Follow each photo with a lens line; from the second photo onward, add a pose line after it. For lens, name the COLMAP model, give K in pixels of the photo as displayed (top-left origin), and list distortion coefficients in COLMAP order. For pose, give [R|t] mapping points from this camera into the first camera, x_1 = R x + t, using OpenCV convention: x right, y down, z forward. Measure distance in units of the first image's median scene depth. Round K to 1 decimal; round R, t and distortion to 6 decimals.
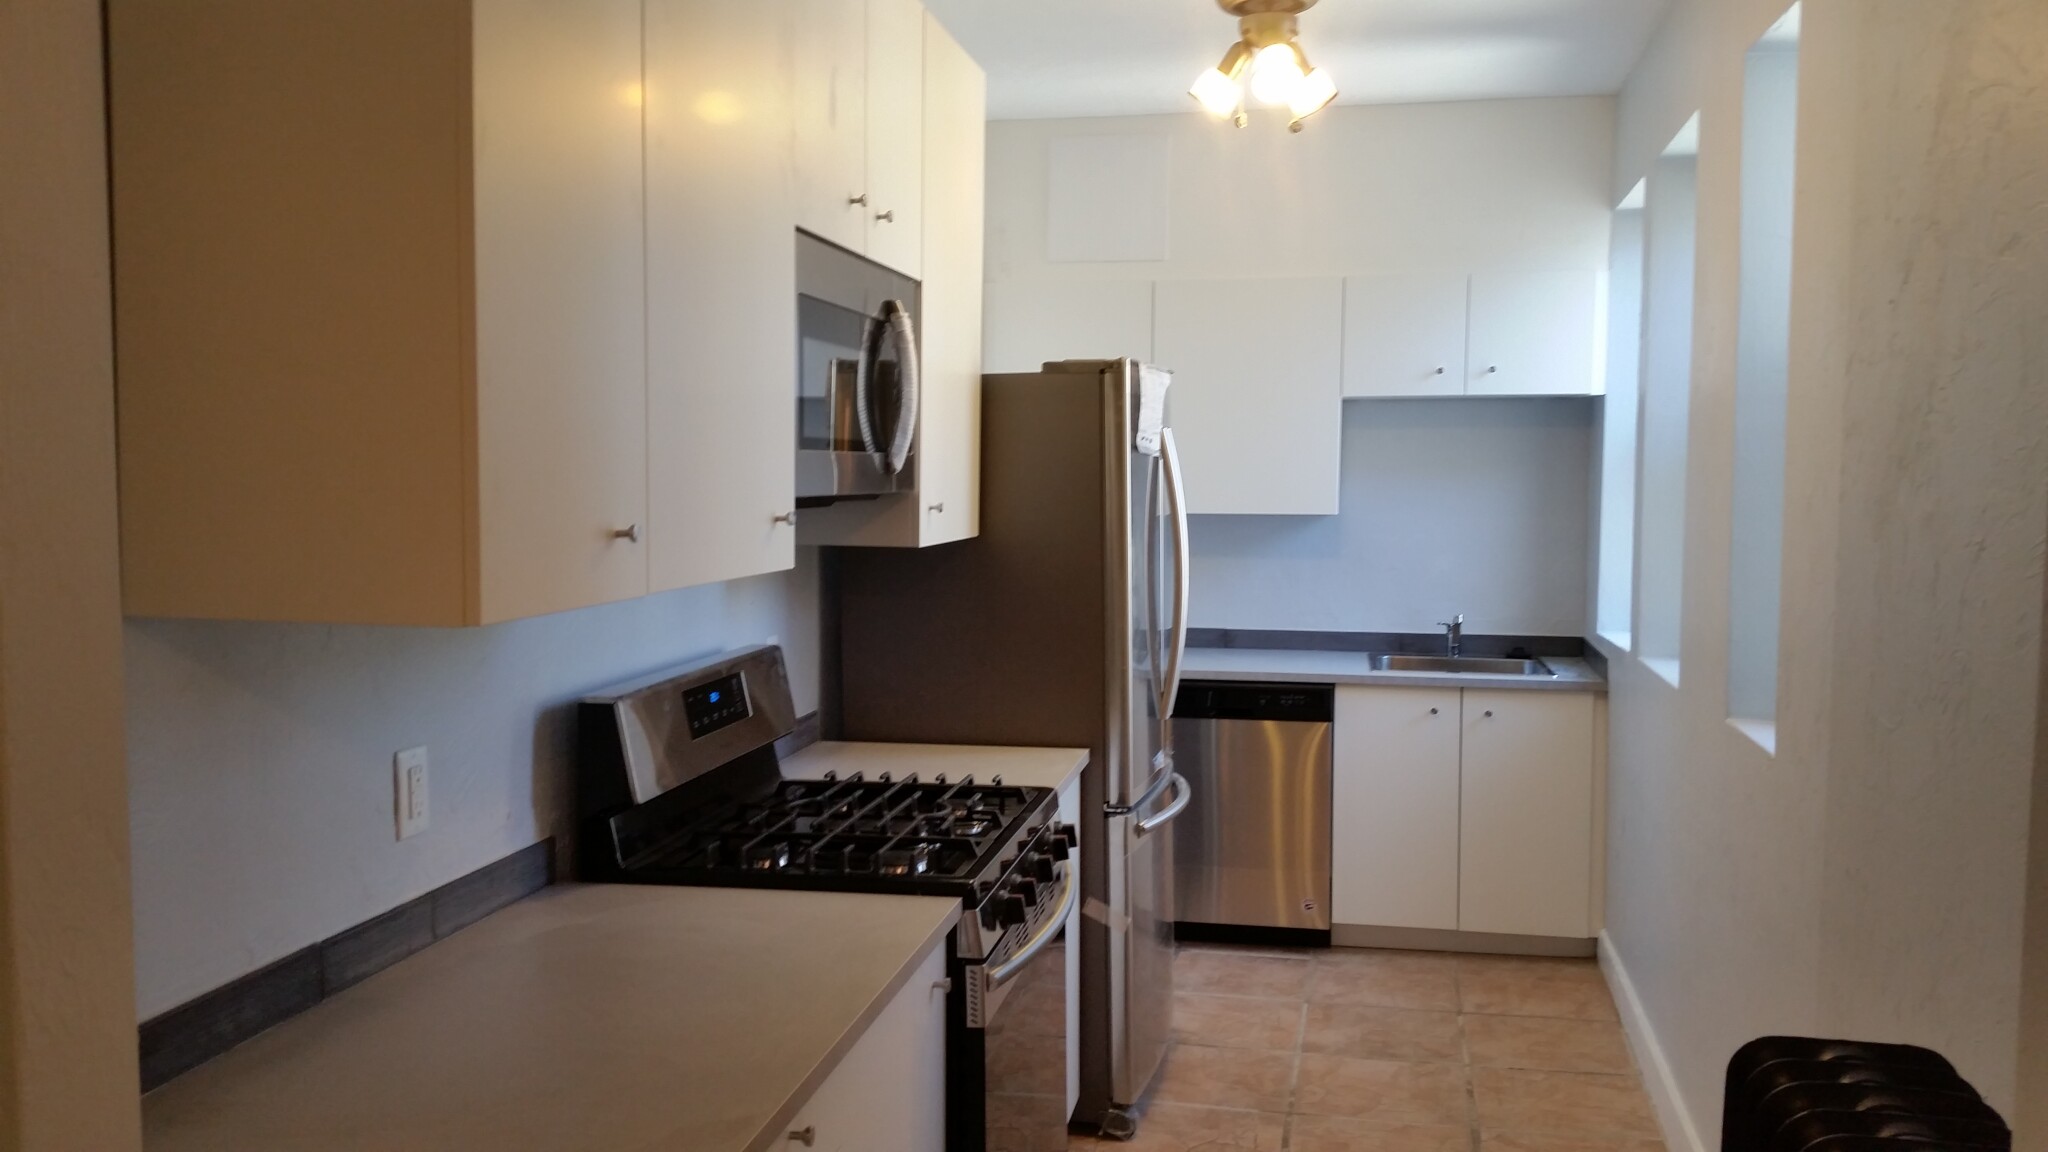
lens RADIAL K [[1729.8, 0, 1024.0], [0, 1729.8, 576.0], [0, 0, 1]] dist [0.120322, -0.002470]
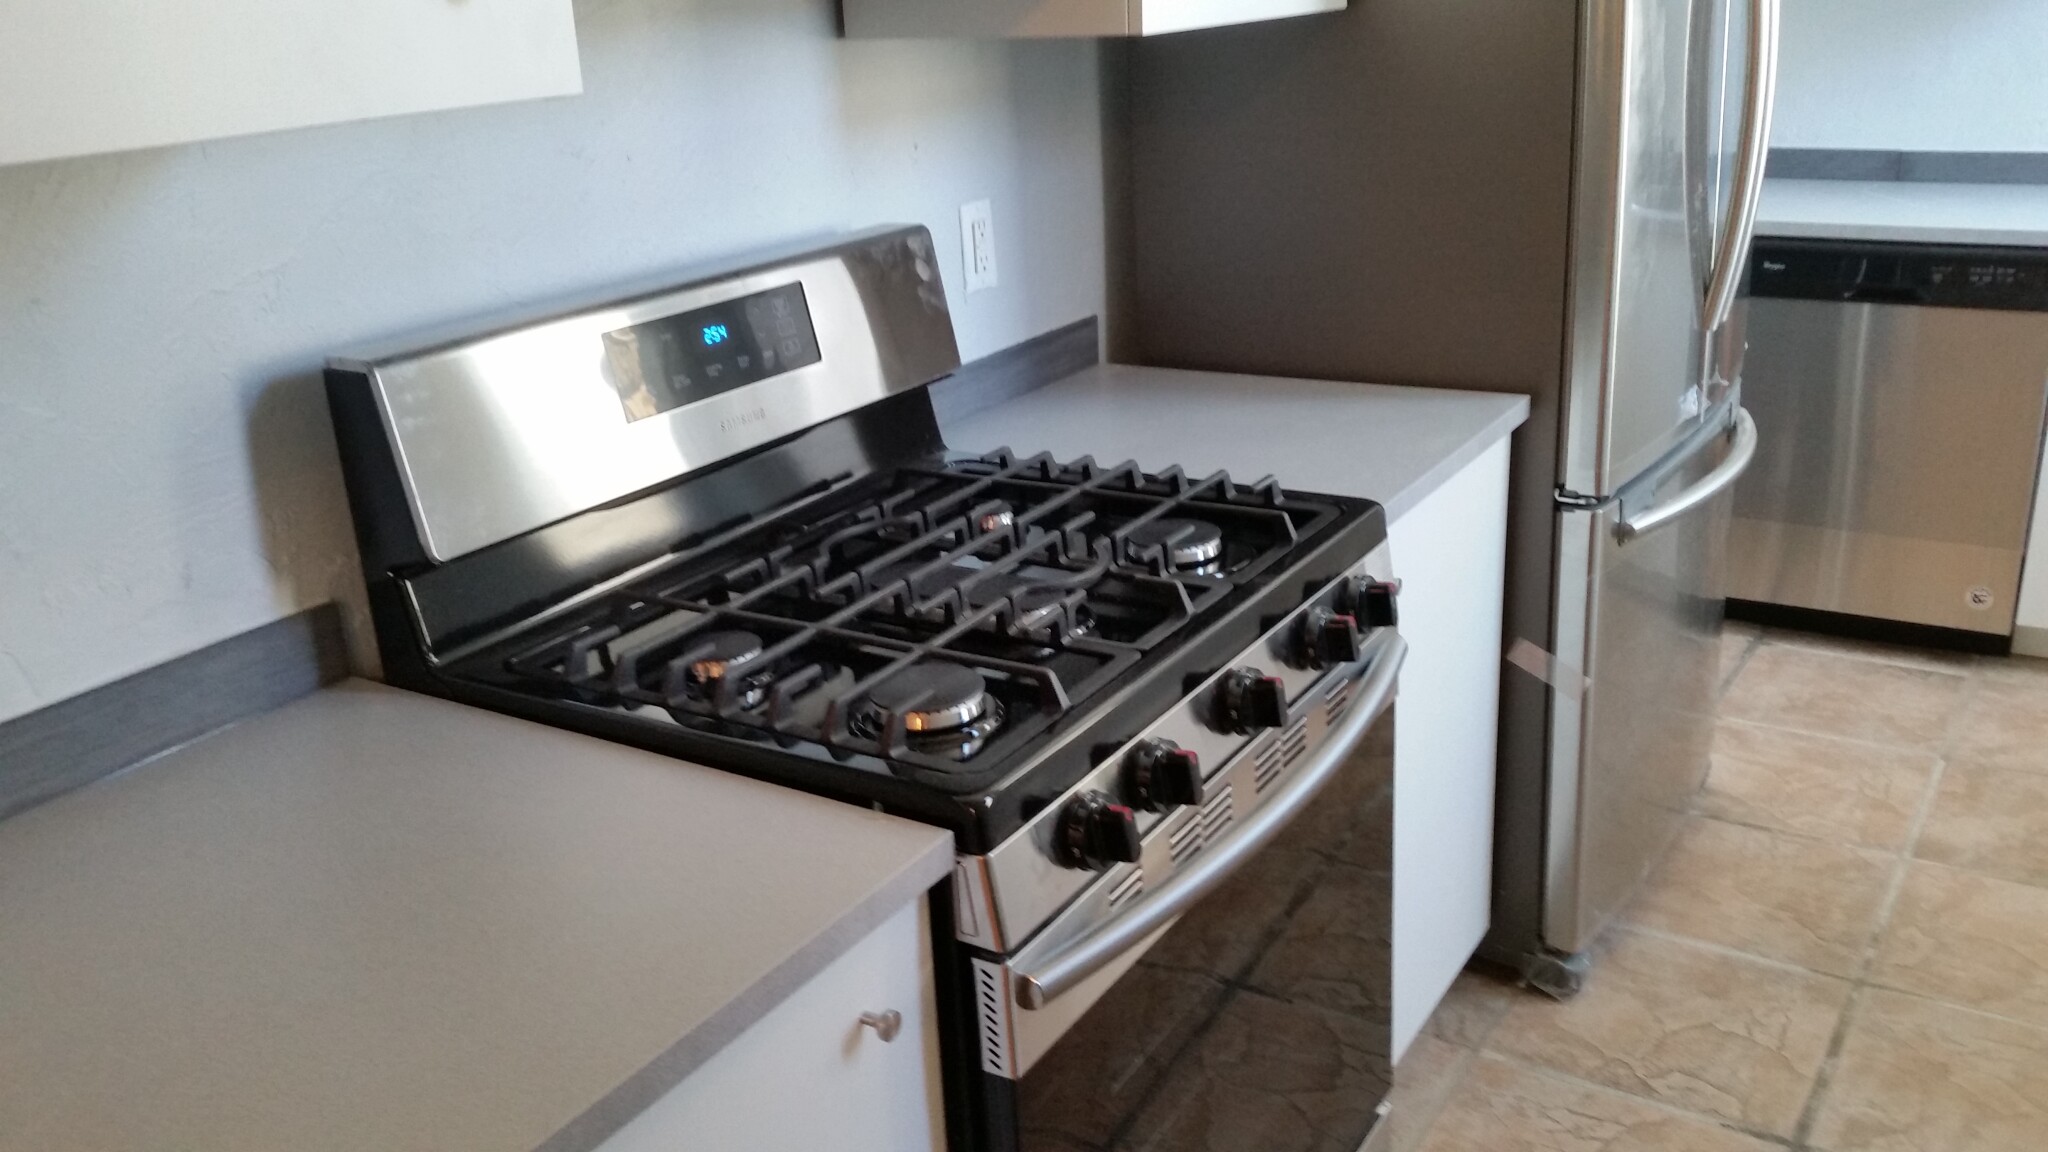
lens RADIAL K [[1729.1, 0, 1023.3], [0, 1729.1, 578.1], [0, 0, 1]] dist [-0.012719, -0.012735]
pose [[0.925058, 0.078874, -0.371545, 0.089180], [0.028782, 0.960832, 0.275633, -0.003167], [0.378733, -0.265671, 0.886556, 0.376081]]
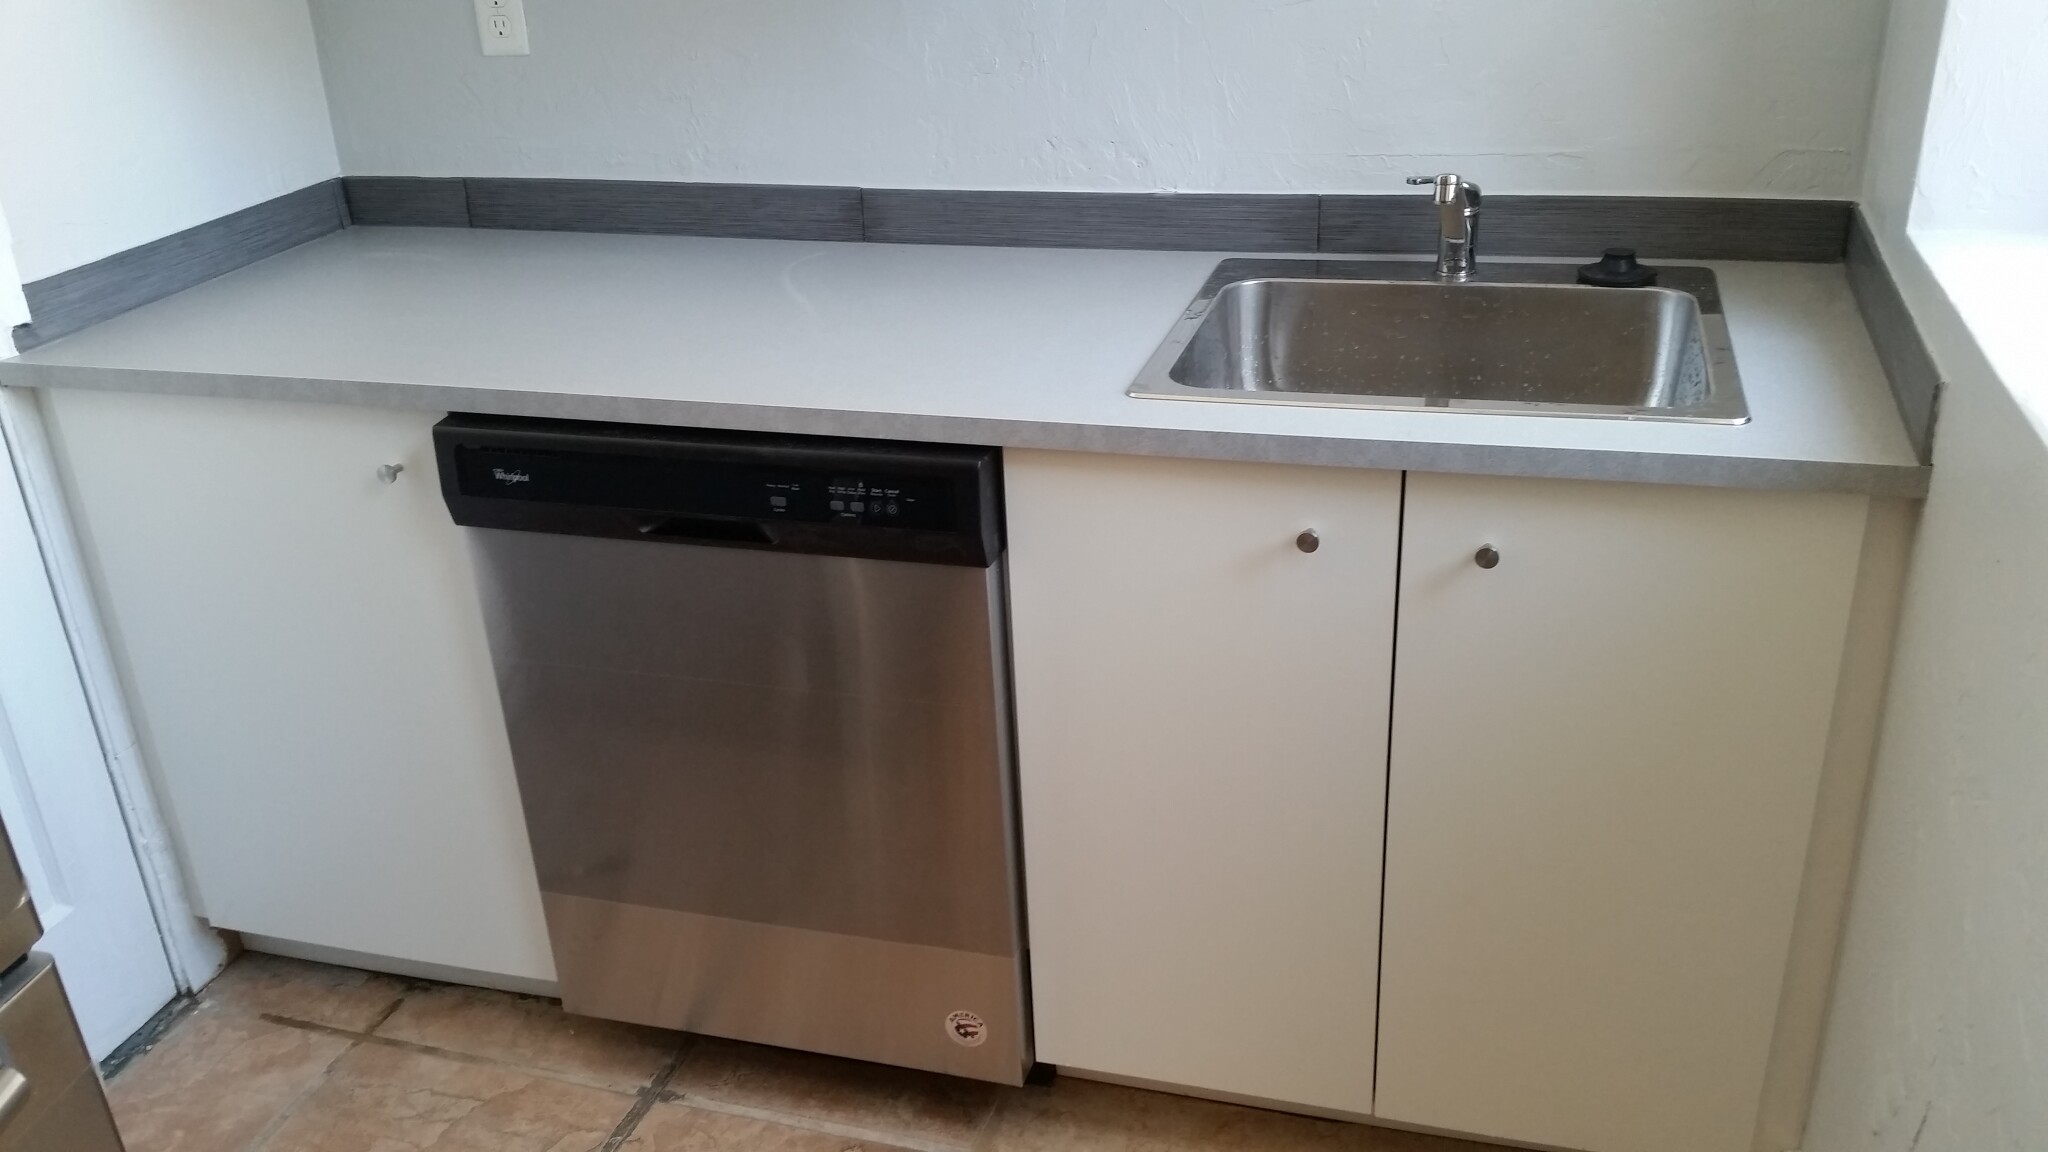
lens RADIAL K [[1729.8, 0, 1024.0], [0, 1729.8, 576.0], [0, 0, 1]] dist [0.120322, -0.002470]
pose [[0.991369, 0.000643, -0.131099, 0.273085], [0.046581, 0.933011, 0.356821, -0.031934], [0.122546, -0.359848, 0.924928, 0.860825]]
